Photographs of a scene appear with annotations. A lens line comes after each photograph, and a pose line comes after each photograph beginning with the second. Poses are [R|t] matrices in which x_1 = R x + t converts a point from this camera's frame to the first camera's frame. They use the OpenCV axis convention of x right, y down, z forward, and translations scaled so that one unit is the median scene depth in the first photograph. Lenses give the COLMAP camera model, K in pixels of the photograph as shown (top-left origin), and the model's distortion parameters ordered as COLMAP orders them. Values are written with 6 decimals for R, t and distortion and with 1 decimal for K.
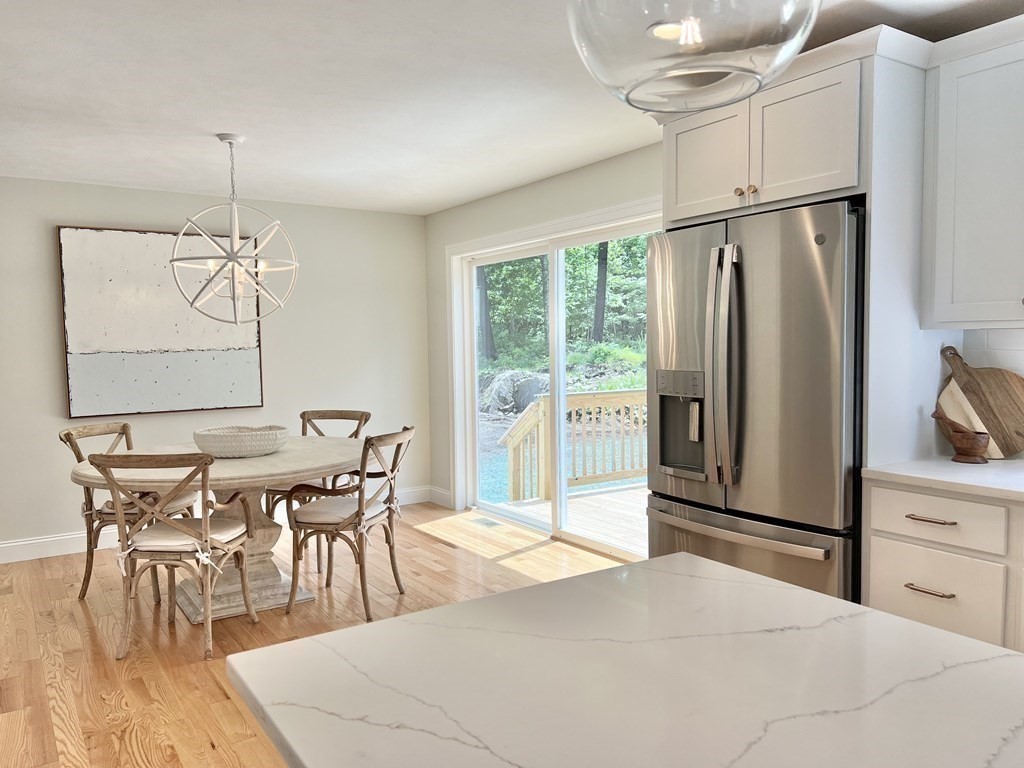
lens RADIAL K [[766.1, 0, 515.4], [0, 766.1, 388.6], [0, 0, 1]] dist [0.049556, -0.048948]
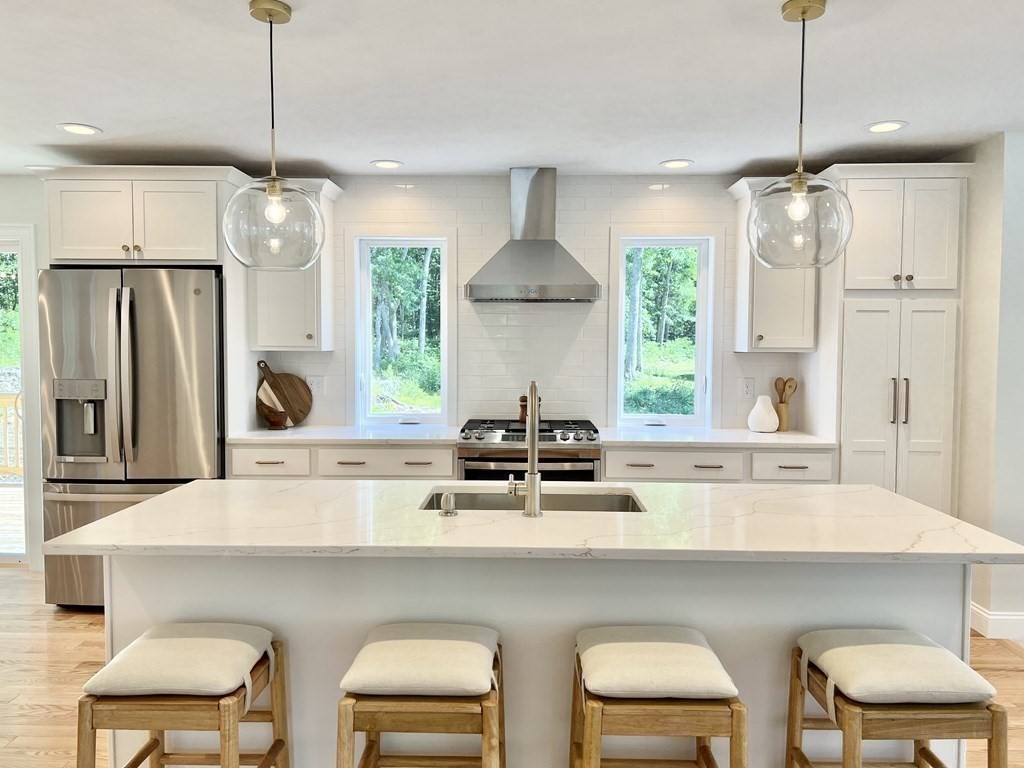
lens RADIAL K [[787.6, 0, 512.0], [0, 787.6, 384.0], [0, 0, 1]] dist [0.054200, -0.050884]
pose [[0.574054, -0.028926, 0.818306, -0.428893], [0.037487, 0.999256, 0.009024, -0.000262], [-0.817959, 0.025495, 0.574712, -0.331159]]
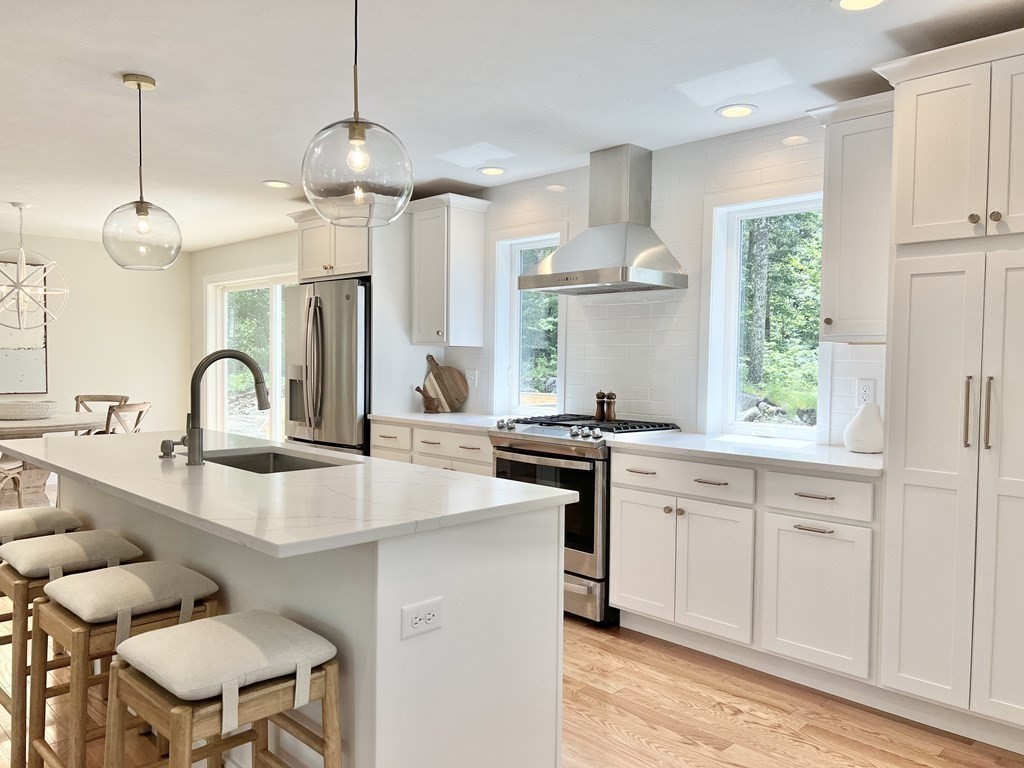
lens RADIAL K [[766.1, 0, 515.4], [0, 766.1, 388.6], [0, 0, 1]] dist [0.049556, -0.048948]
pose [[0.980826, 0.018827, 0.193972, 0.341126], [-0.014501, 0.999614, -0.023694, 0.061022], [-0.194344, 0.020427, 0.980721, -0.773463]]
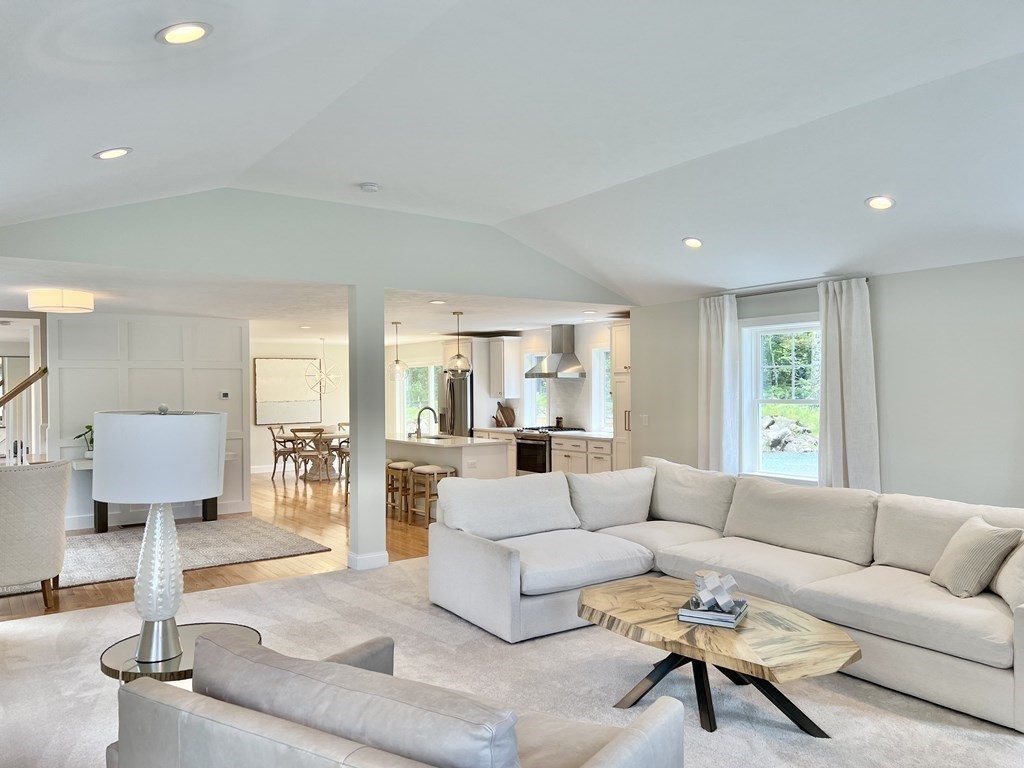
lens RADIAL K [[778.1, 0, 540.8], [0, 778.1, 387.5], [0, 0, 1]] dist [0.031379, -0.003105]
pose [[0.998543, 0.005007, 0.053730, 0.477816], [-0.001779, 0.998200, -0.059948, 0.110050], [-0.053933, 0.059765, 0.996754, -2.952766]]
